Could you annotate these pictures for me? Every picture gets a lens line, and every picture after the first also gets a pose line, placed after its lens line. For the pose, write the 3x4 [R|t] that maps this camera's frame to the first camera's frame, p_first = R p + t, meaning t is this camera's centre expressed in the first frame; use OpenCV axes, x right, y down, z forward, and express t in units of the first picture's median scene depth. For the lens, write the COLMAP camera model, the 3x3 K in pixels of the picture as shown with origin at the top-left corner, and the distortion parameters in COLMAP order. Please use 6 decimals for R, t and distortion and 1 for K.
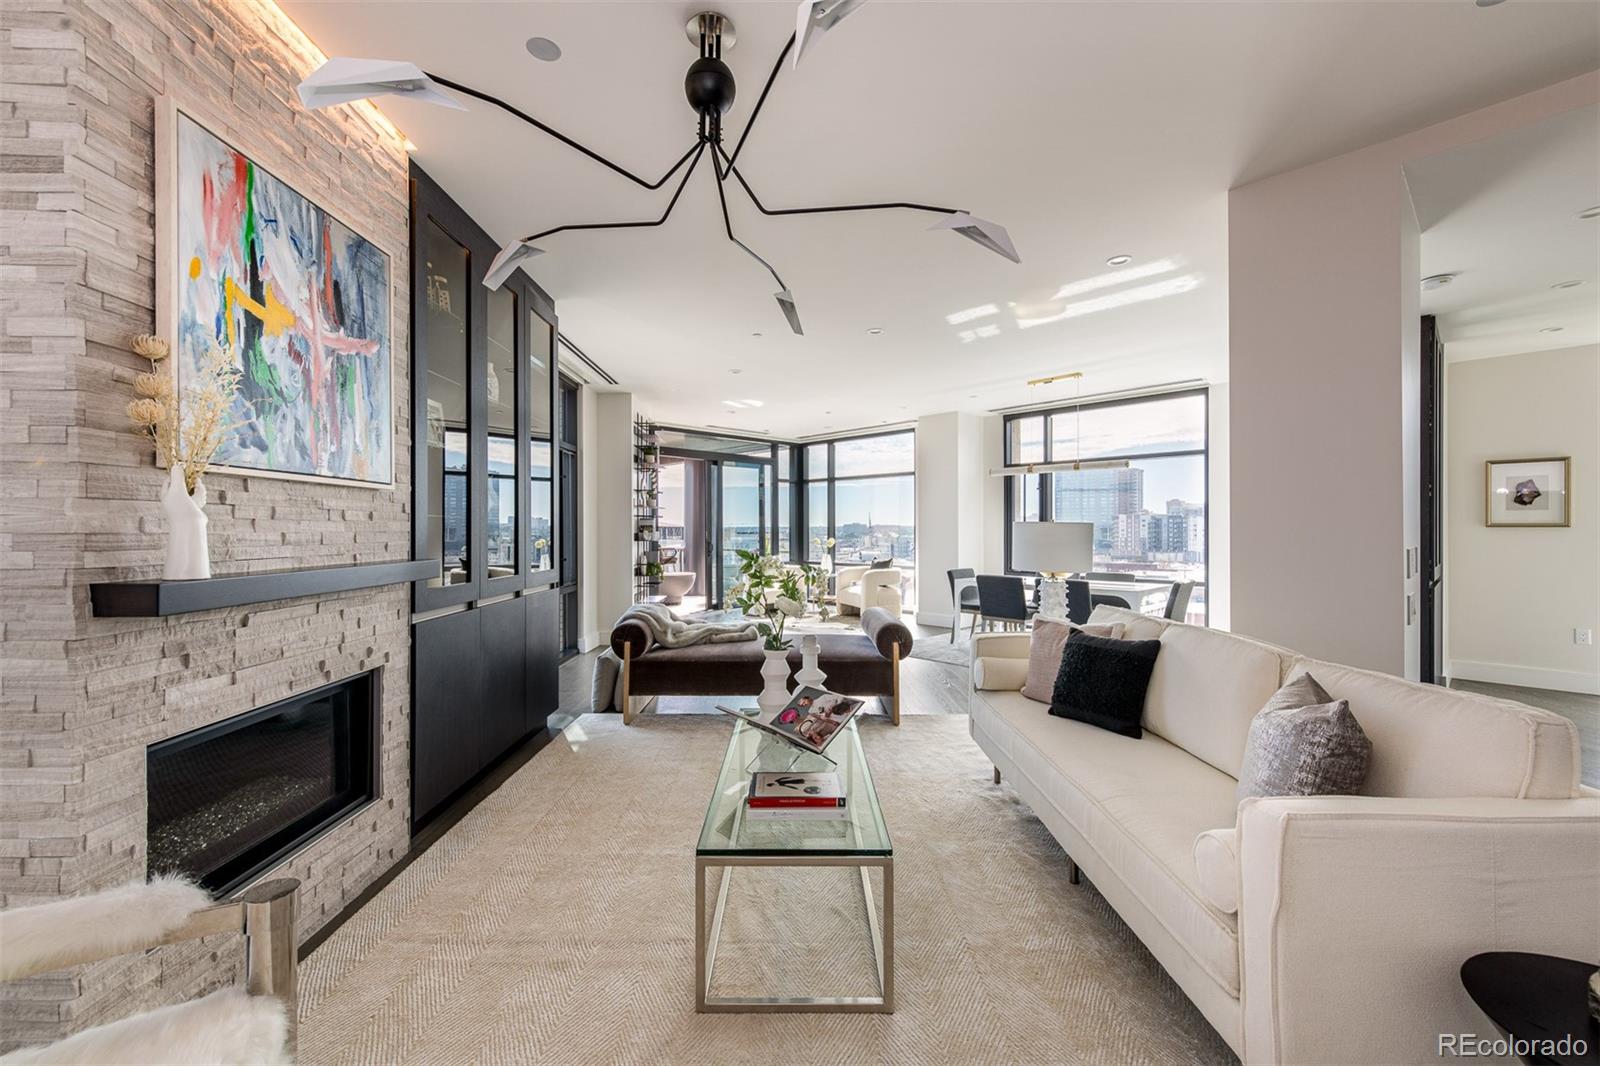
lens RADIAL K [[643.0, 0, 785.1], [0, 643.0, 531.2], [0, 0, 1]] dist [0.007244, -0.001645]
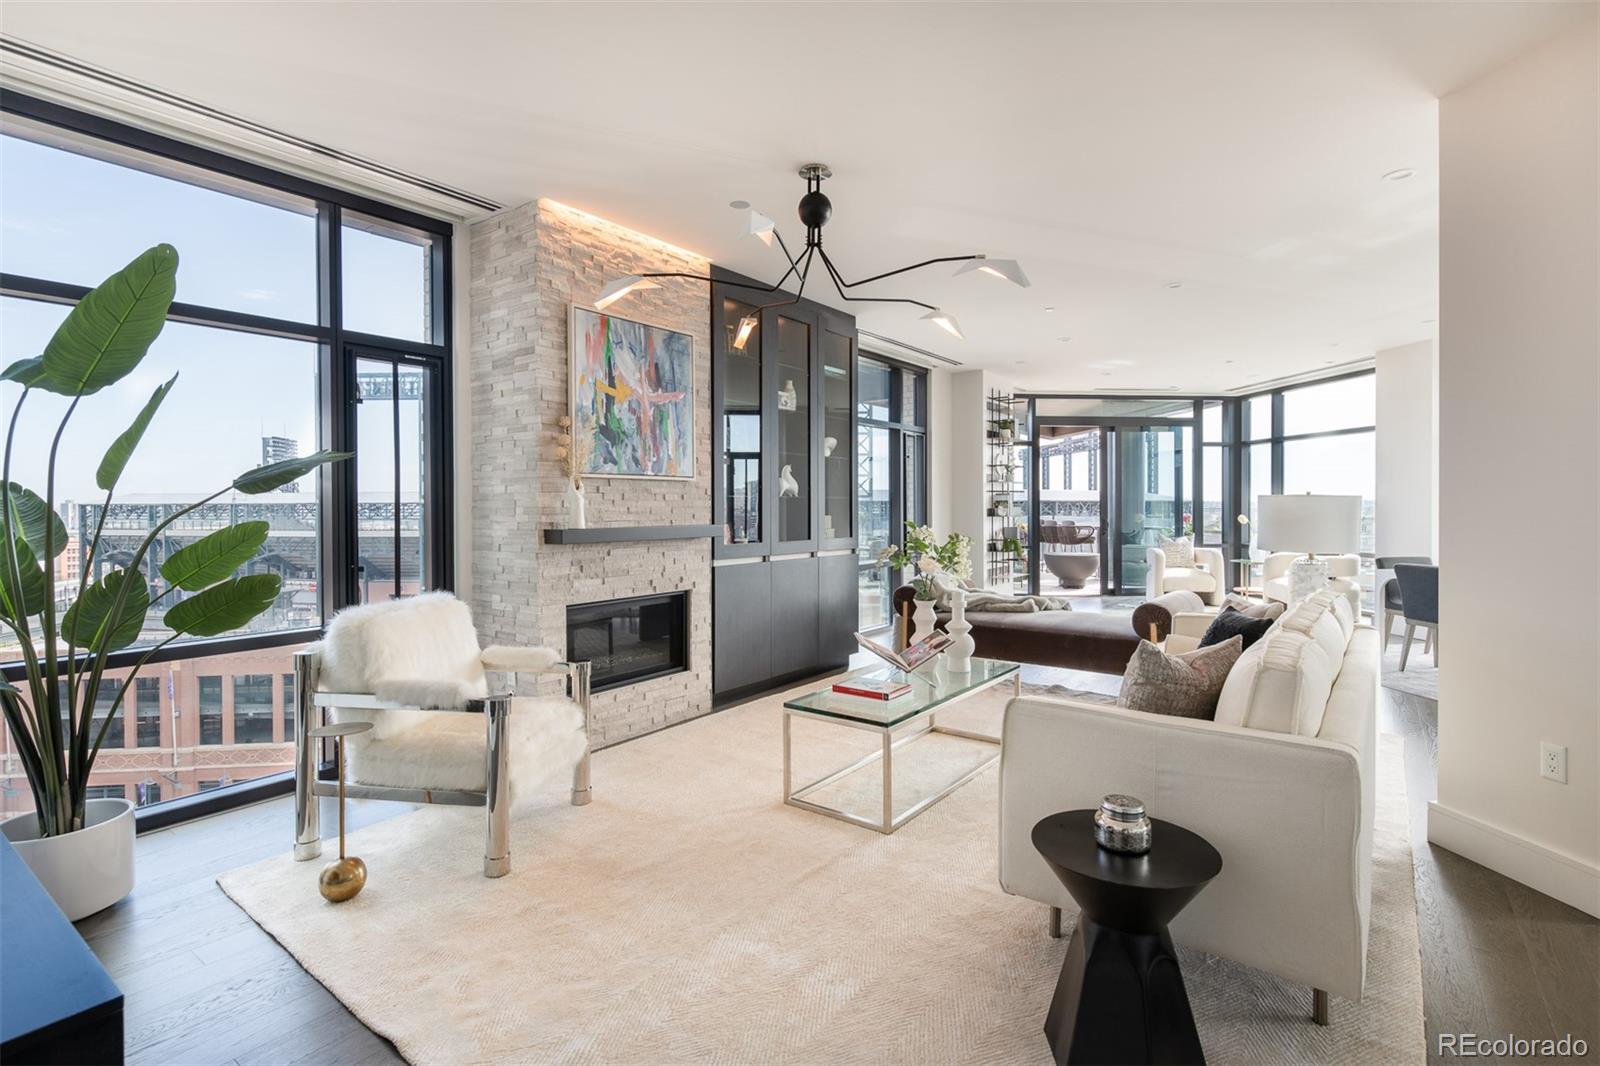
lens RADIAL K [[749.6, 0, 800.1], [0, 749.6, 516.6], [0, 0, 1]] dist [-0.000001, -0.002098]
pose [[0.796258, 0.006063, -0.604927, 0.677333], [0.001392, 0.999929, 0.011853, 0.003406], [0.604956, -0.010280, 0.796193, -0.306623]]
